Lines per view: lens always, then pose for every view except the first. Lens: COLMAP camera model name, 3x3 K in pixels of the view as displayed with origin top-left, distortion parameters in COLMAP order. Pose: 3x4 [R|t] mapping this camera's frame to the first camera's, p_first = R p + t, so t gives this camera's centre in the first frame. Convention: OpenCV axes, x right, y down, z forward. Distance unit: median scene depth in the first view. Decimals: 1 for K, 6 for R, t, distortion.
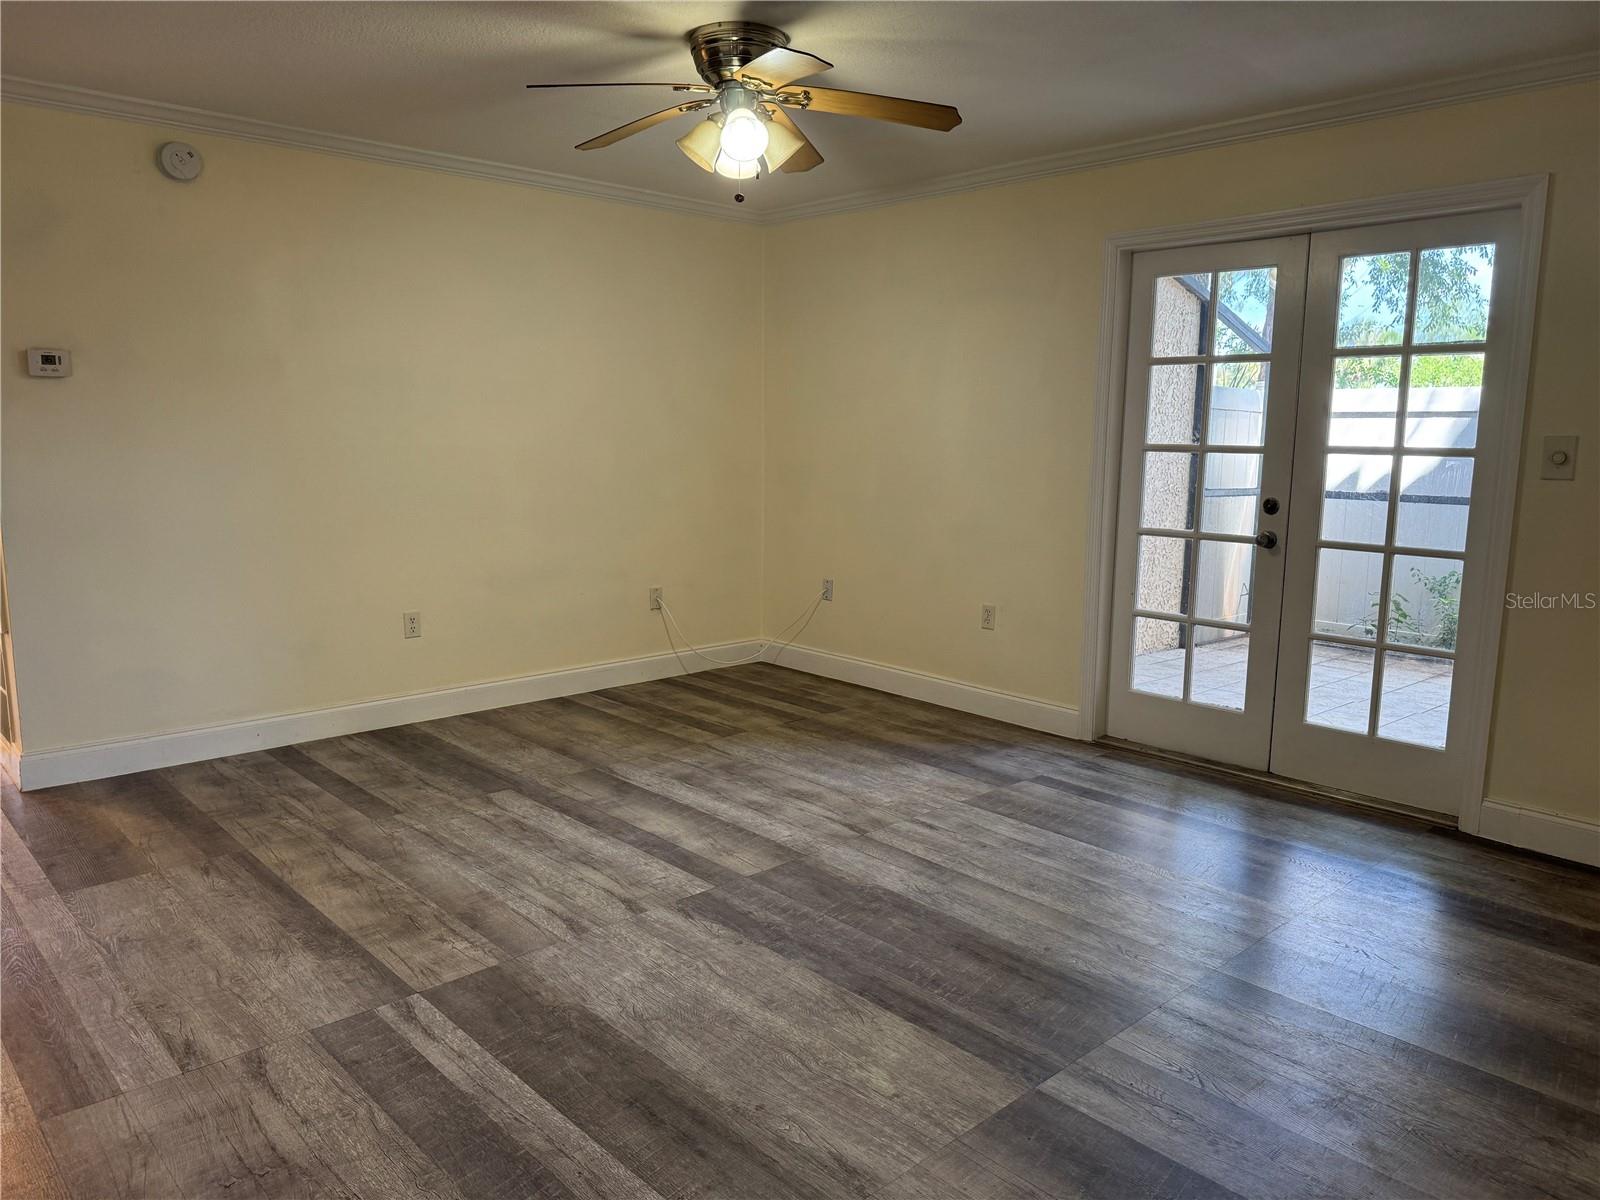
lens RADIAL K [[1122.4, 0, 803.4], [0, 1122.4, 590.3], [0, 0, 1]] dist [0.025260, -0.048520]
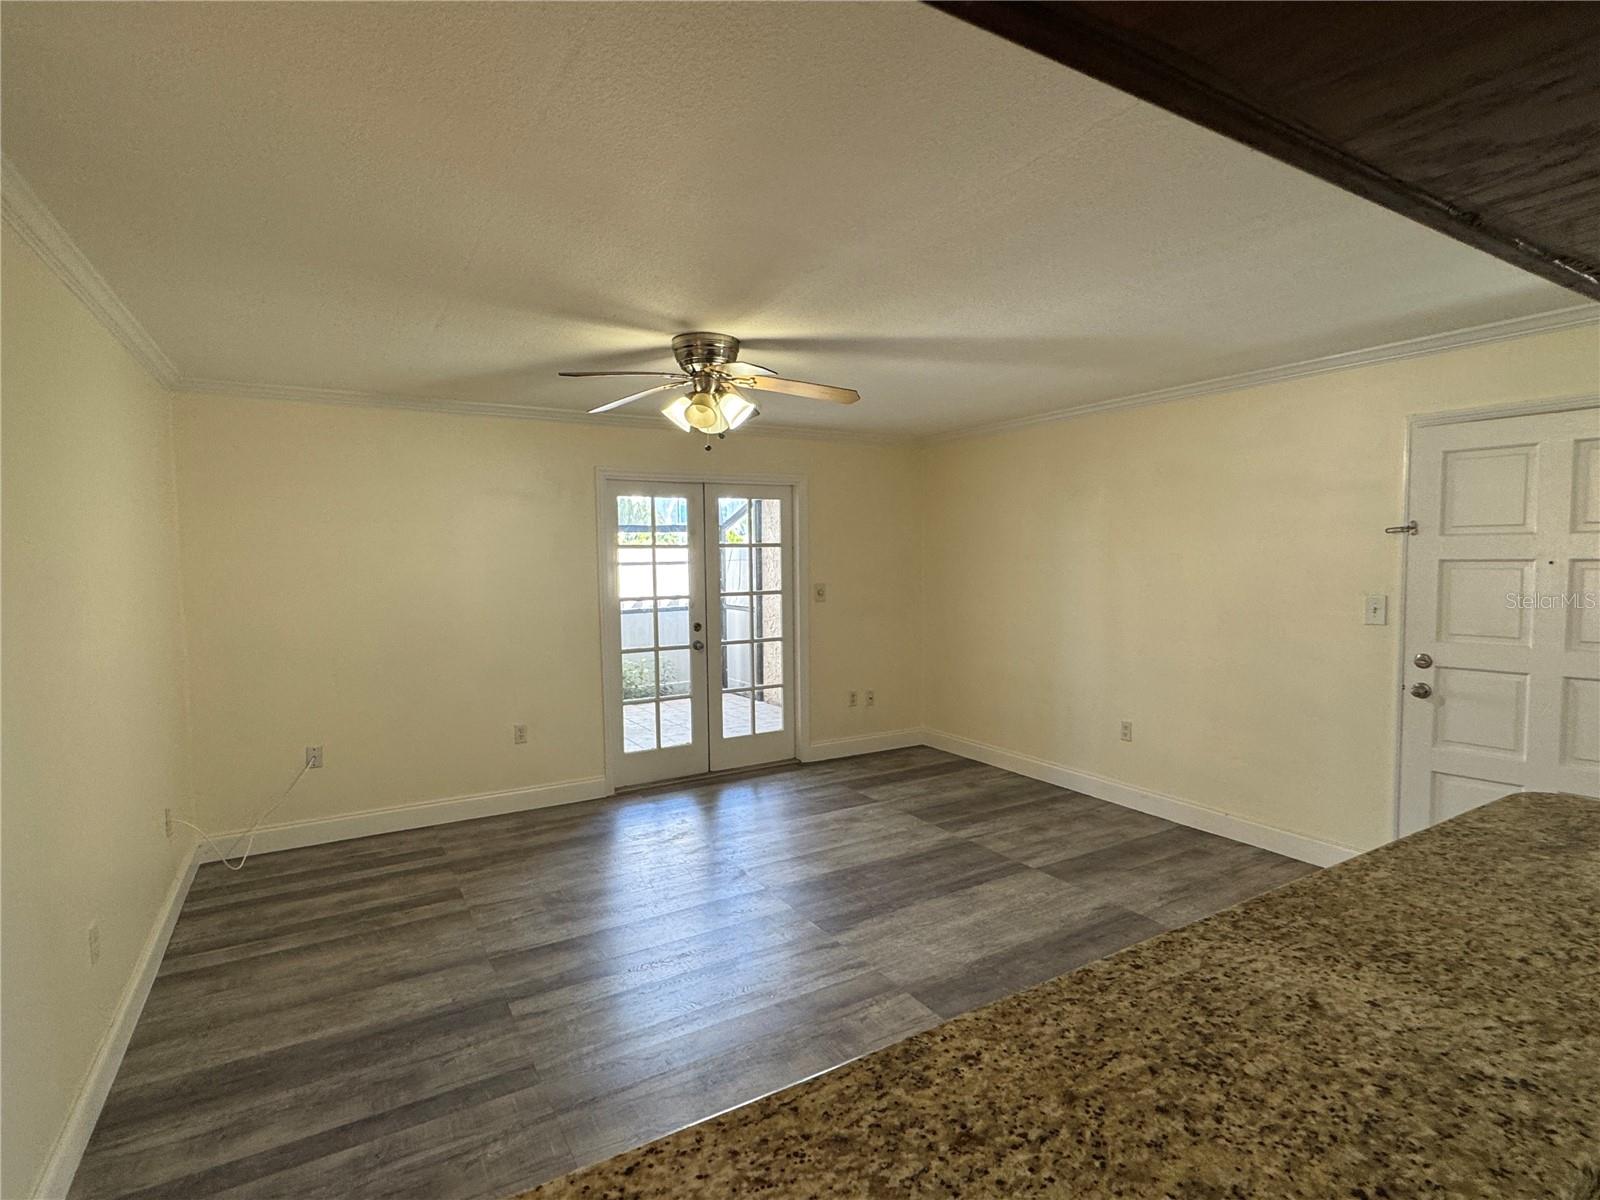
lens RADIAL K [[813.3, 0, 792.2], [0, 813.3, 572.4], [0, 0, 1]] dist [-0.015689, 0.001504]
pose [[0.224350, -0.044378, 0.973498, -0.875403], [0.158959, 0.987250, 0.008371, -0.156010], [-0.961457, 0.152868, 0.228544, 0.562898]]
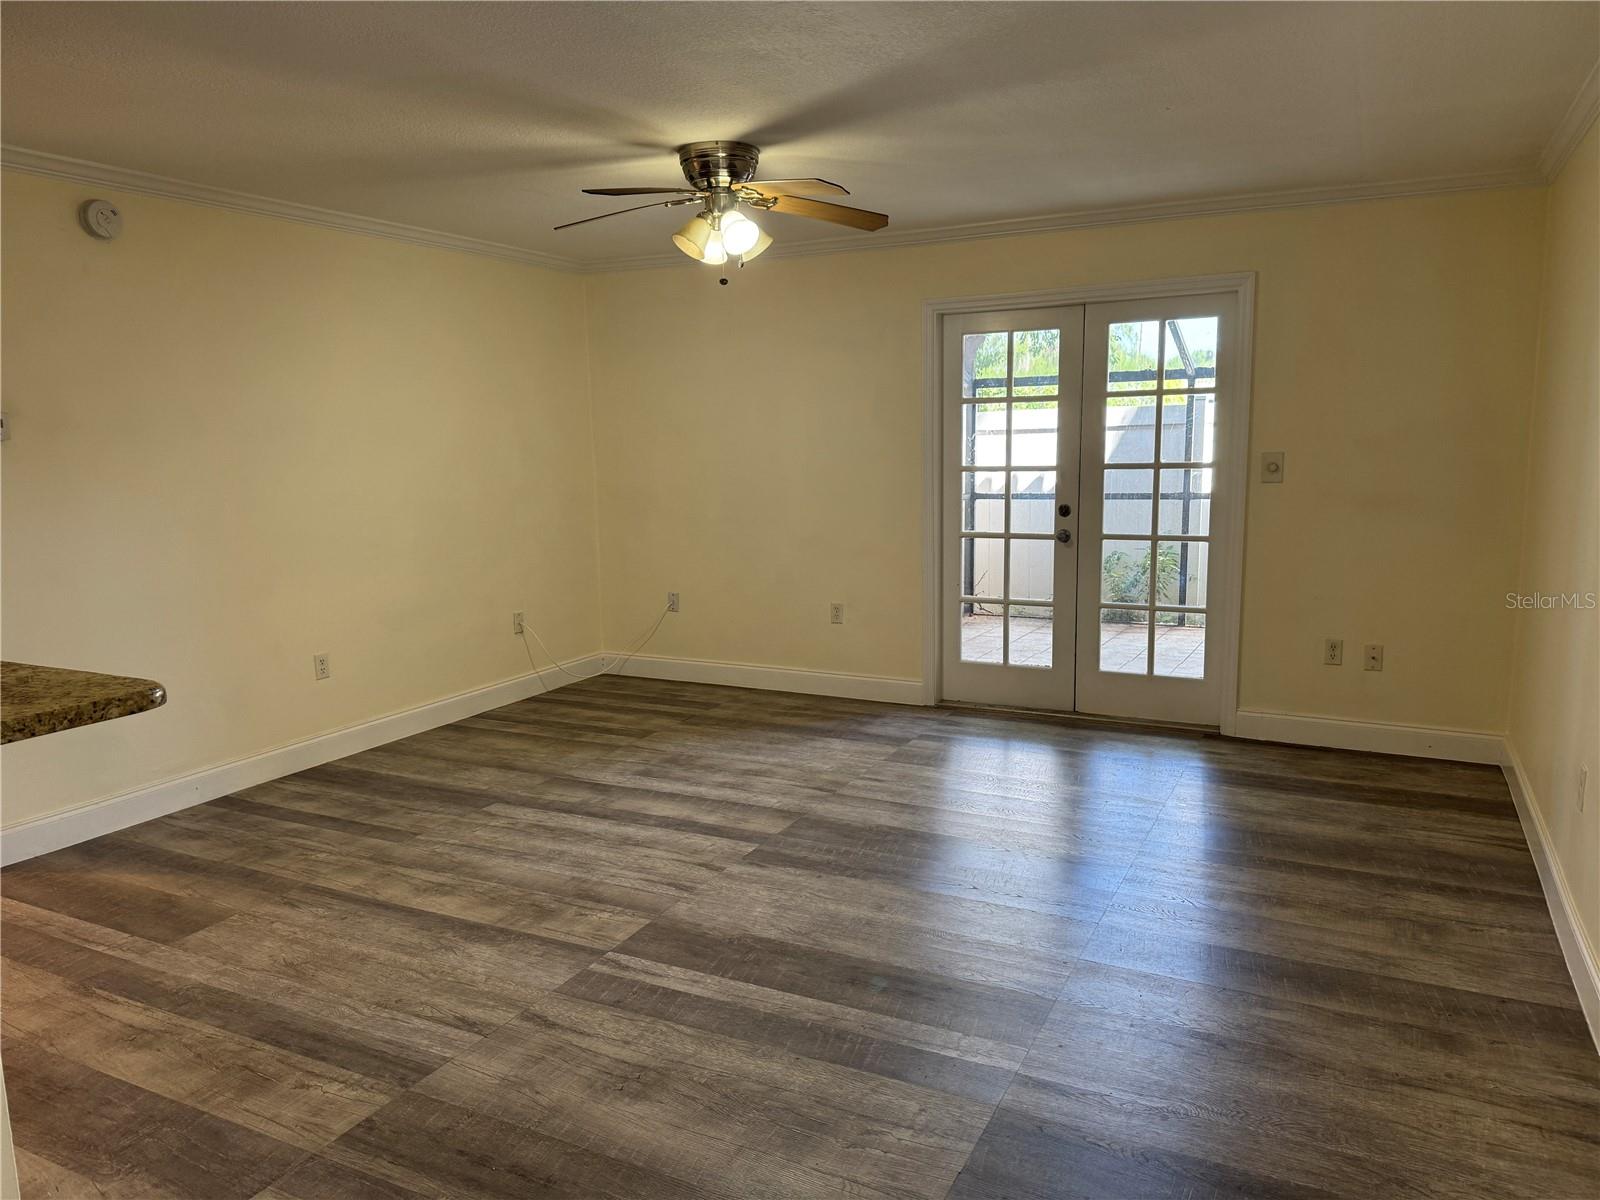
lens RADIAL K [[1122.4, 0, 803.2], [0, 1122.4, 592.2], [0, 0, 1]] dist [0.025260, -0.048520]
pose [[0.939071, -0.075154, 0.335406, -0.338904], [0.077039, 0.996998, 0.007702, -0.013234], [-0.334978, 0.018607, 0.942042, -0.139872]]
